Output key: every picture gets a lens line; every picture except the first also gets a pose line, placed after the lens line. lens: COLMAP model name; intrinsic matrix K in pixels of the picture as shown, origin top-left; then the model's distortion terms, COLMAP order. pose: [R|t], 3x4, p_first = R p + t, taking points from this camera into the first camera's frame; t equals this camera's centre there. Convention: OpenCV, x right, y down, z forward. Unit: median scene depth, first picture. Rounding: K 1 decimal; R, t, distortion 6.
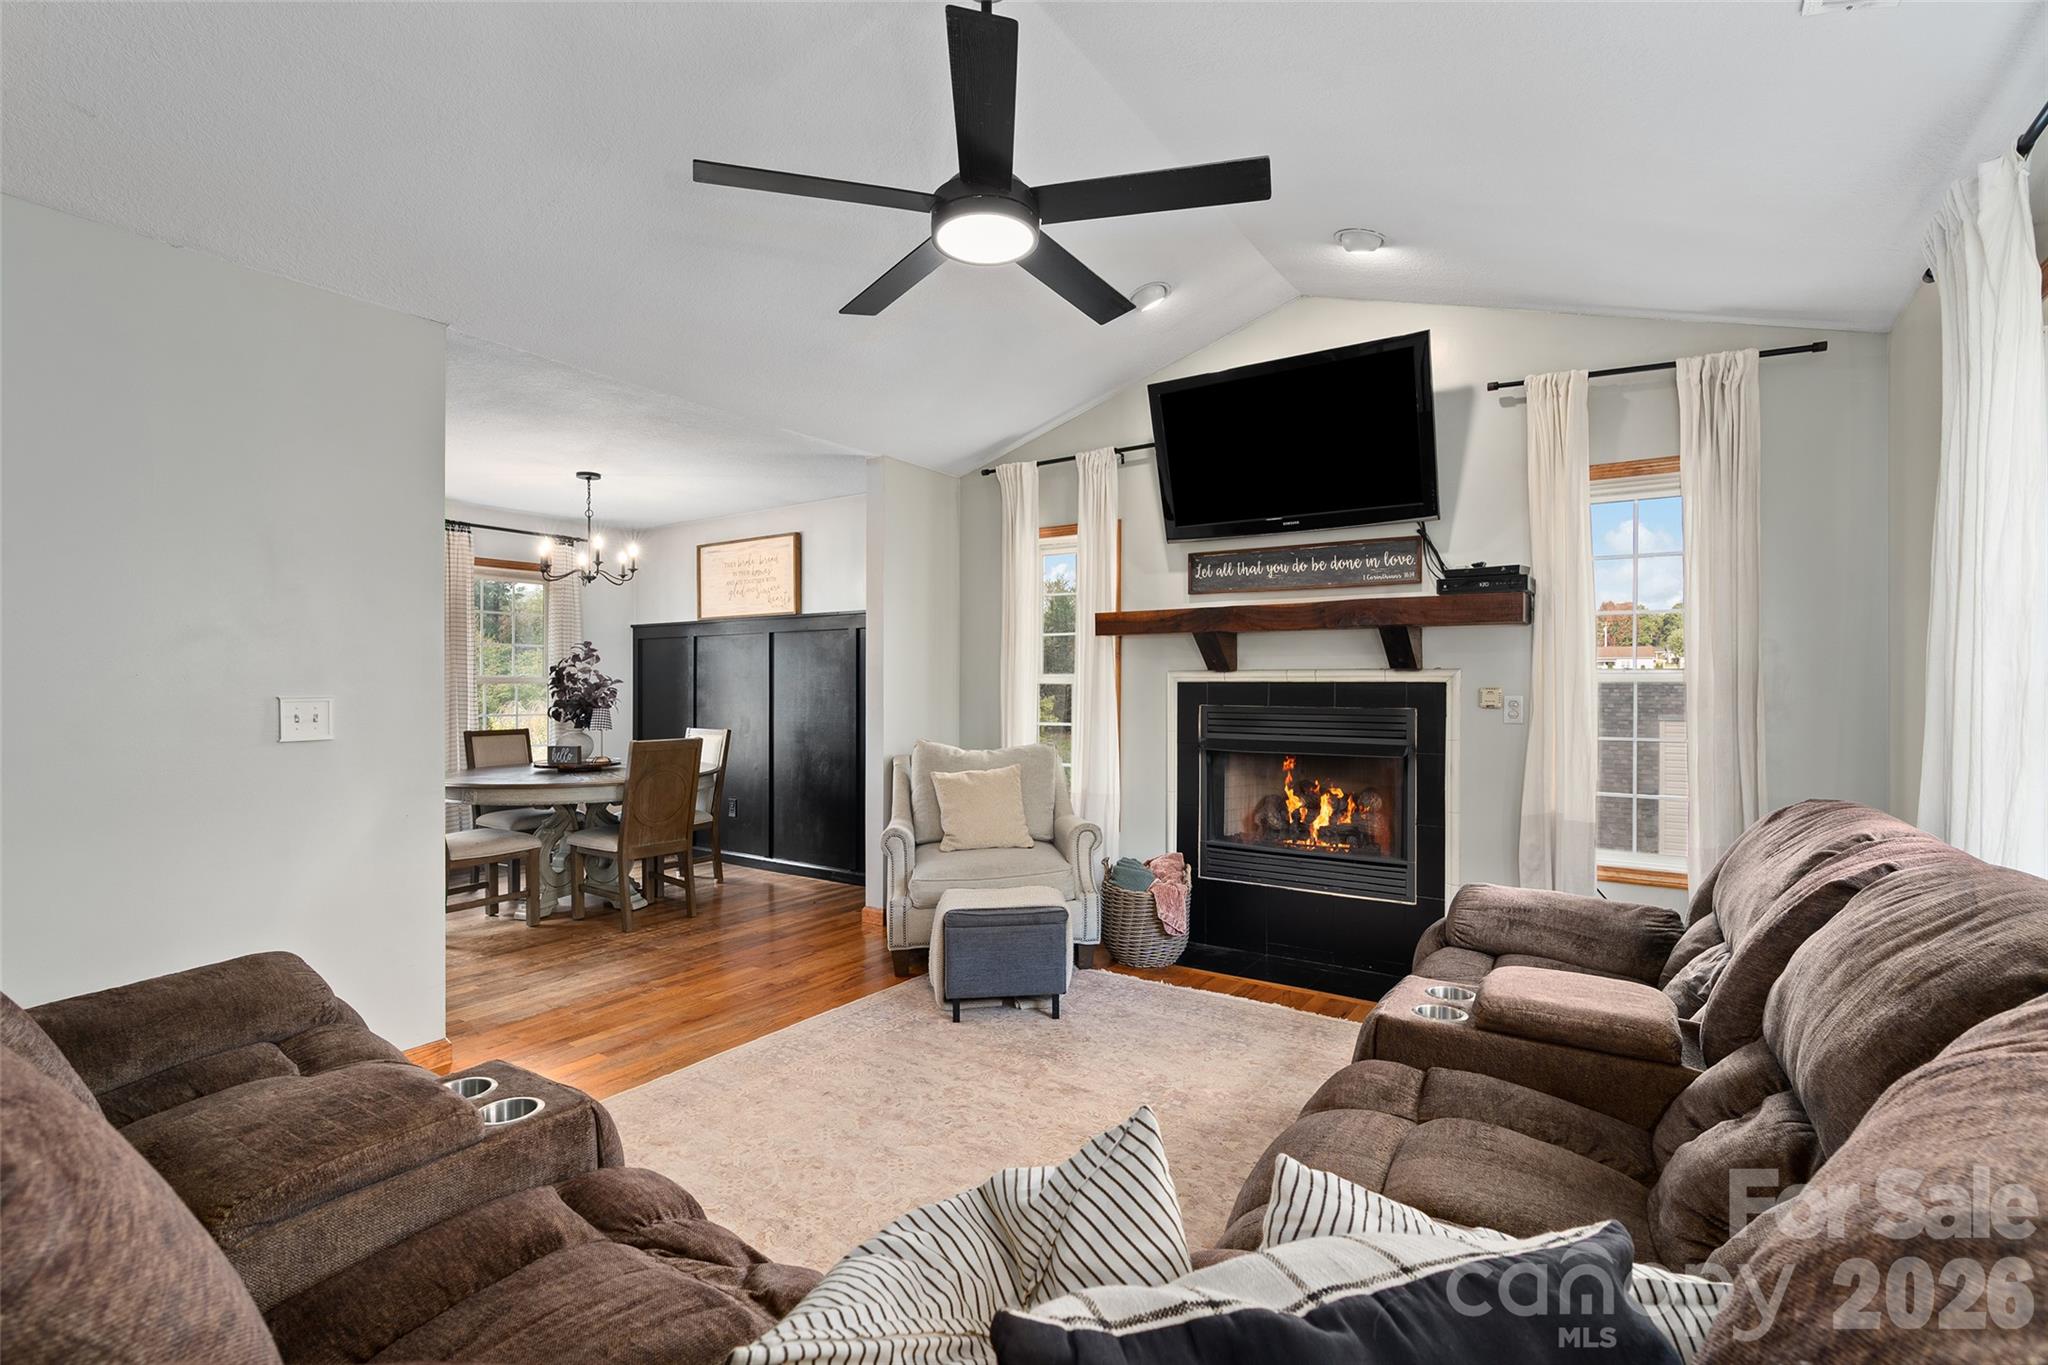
lens RADIAL K [[922.3, 0, 1021.0], [0, 922.3, 686.6], [0, 0, 1]] dist [-0.009197, 0.002879]
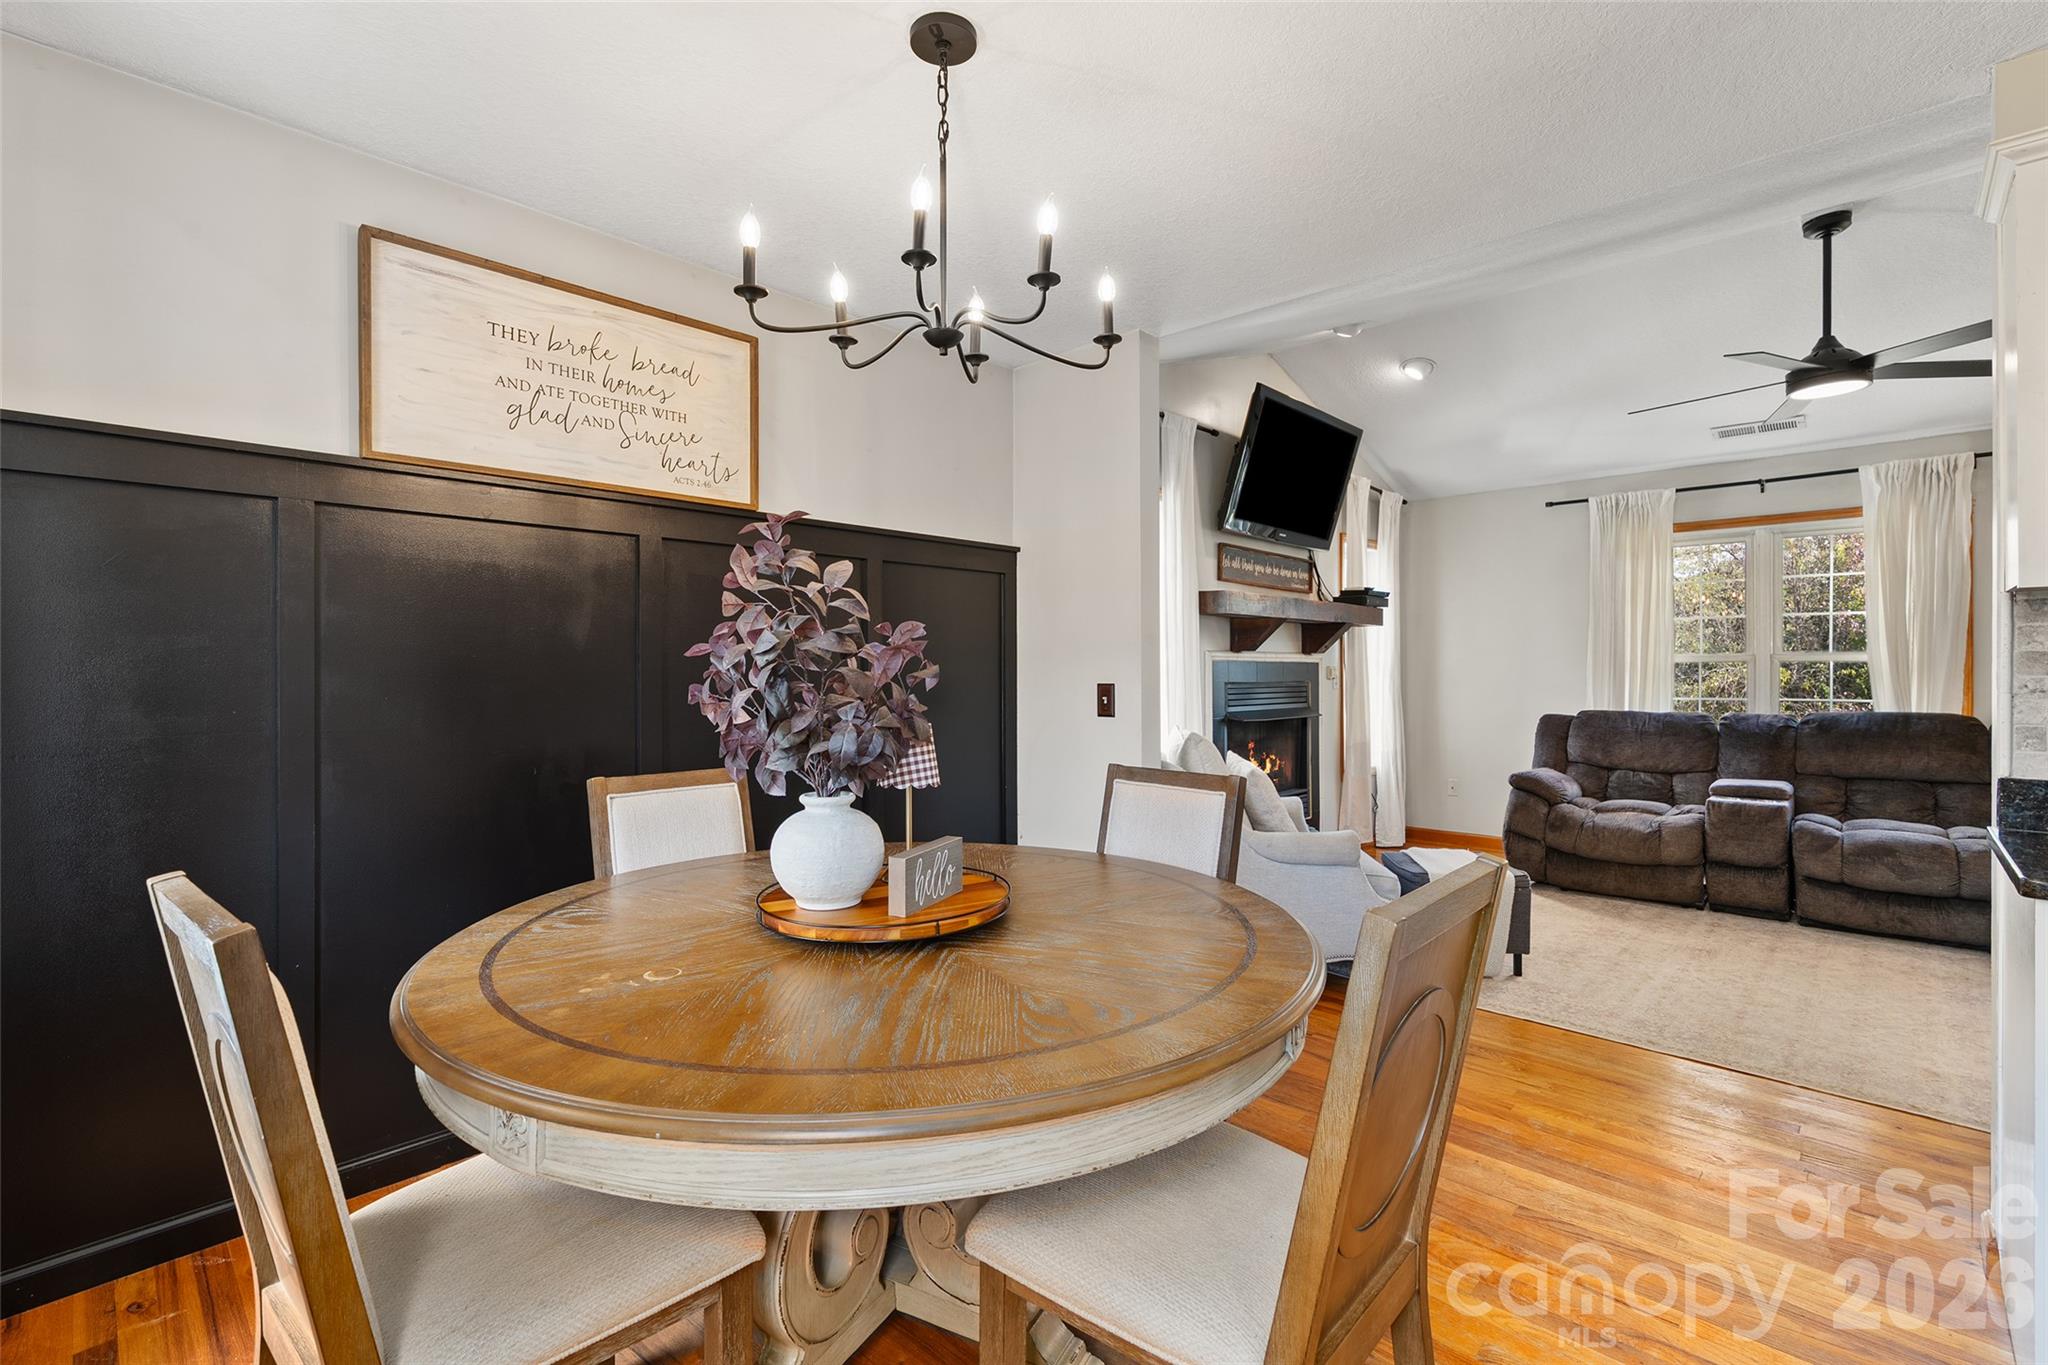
lens RADIAL K [[922.3, 0, 1024.6], [0, 922.3, 666.9], [0, 0, 1]] dist [-0.009197, 0.002879]
pose [[0.161836, 0.002428, 0.986815, -0.991895], [0.002040, 0.999994, -0.002795, 0.004902], [-0.986815, 0.002466, 0.161831, 1.132238]]
